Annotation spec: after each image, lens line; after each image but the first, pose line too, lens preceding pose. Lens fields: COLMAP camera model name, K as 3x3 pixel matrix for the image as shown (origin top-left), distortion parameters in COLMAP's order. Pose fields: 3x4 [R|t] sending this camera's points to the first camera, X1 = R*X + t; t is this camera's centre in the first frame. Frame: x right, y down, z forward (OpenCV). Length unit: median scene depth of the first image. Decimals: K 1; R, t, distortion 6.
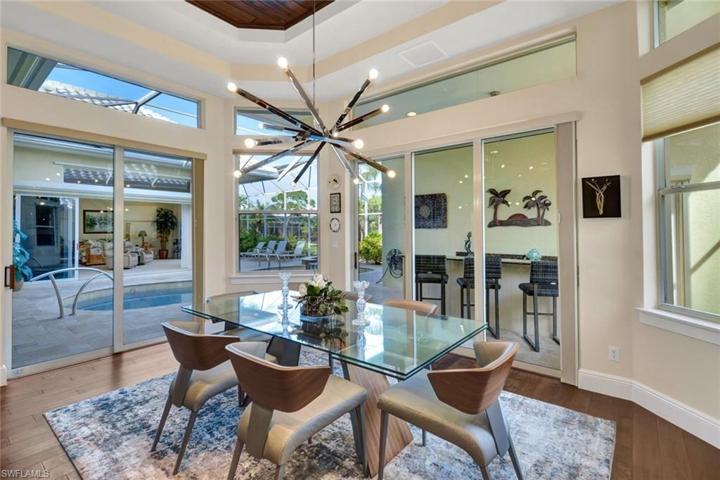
lens RADIAL K [[333.5, 0, 352.9], [0, 333.5, 234.1], [0, 0, 1]] dist [-0.004376, 0.000041]
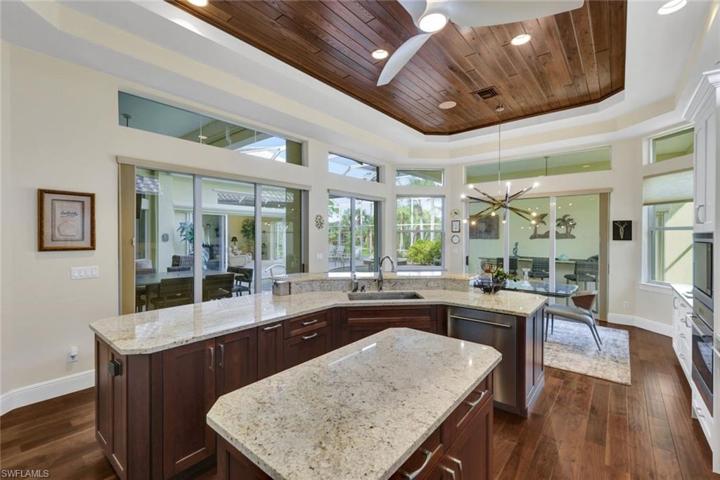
lens RADIAL K [[308.4, 0, 362.2], [0, 308.4, 244.6], [0, 0, 1]] dist [0.000173, -0.000189]
pose [[0.999976, 0.006092, 0.003171, -0.704987], [-0.006160, 0.999739, 0.021984, -0.043656], [-0.003036, -0.022003, 0.999753, -0.737803]]
